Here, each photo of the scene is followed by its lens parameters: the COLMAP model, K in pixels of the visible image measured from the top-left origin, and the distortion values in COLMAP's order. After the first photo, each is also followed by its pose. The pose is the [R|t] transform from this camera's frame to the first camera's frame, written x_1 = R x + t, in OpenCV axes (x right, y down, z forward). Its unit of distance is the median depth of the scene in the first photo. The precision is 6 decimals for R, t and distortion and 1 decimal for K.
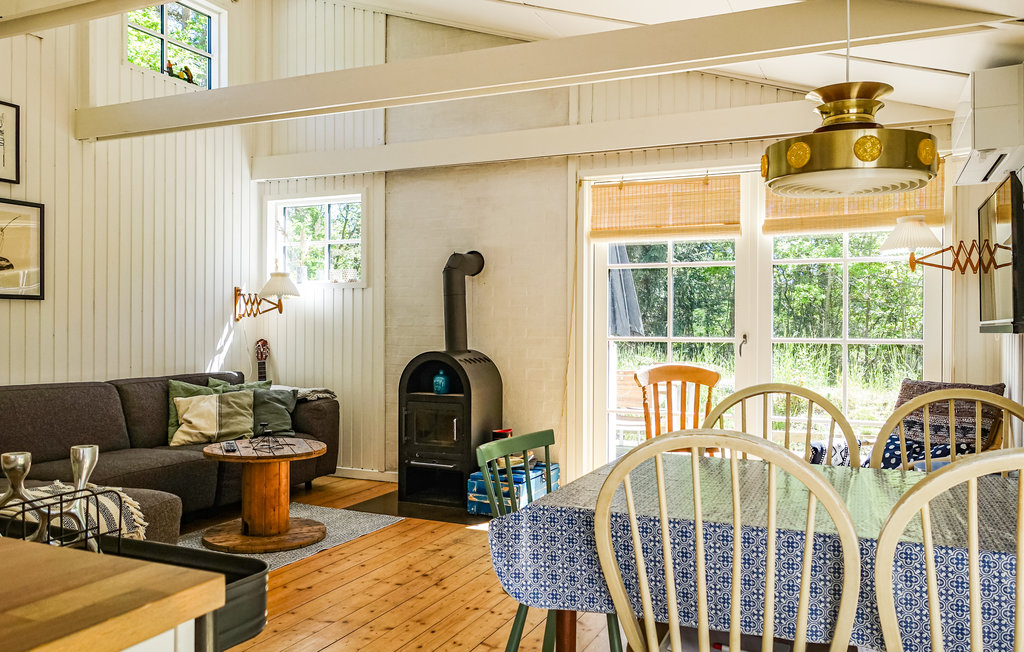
lens RADIAL K [[811.5, 0, 512.0], [0, 811.5, 326.0], [0, 0, 1]] dist [-0.000503, 0.004517]
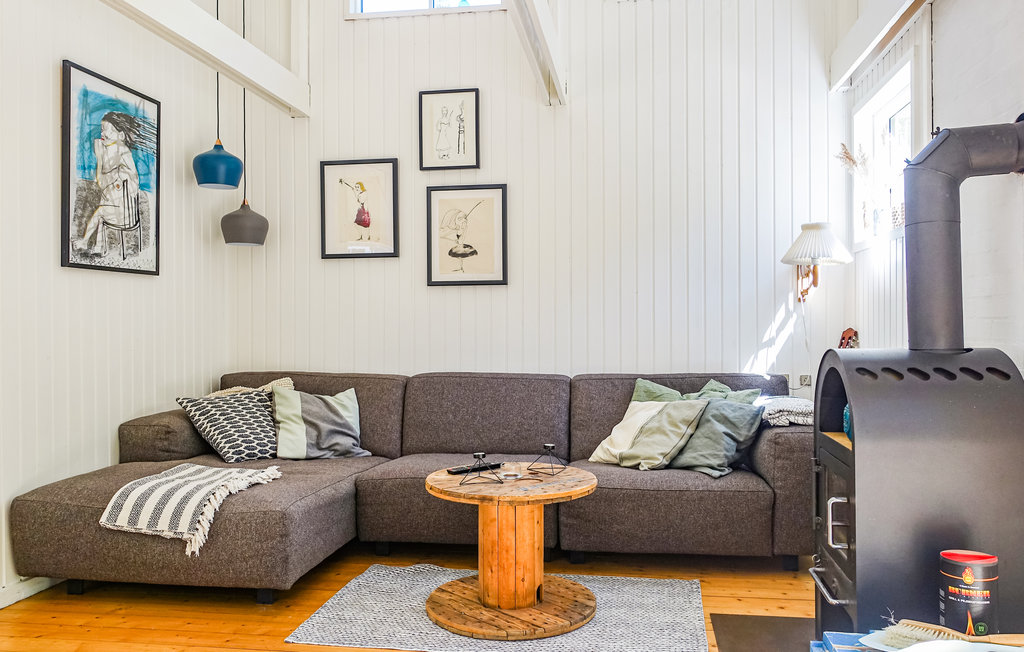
lens RADIAL K [[811.5, 0, 512.0], [0, 811.5, 326.0], [0, 0, 1]] dist [-0.000503, 0.004517]
pose [[0.271359, -0.005237, -0.962464, 0.316415], [0.008981, 0.999955, -0.002909, 0.017825], [0.962436, -0.007854, 0.271394, 0.701318]]
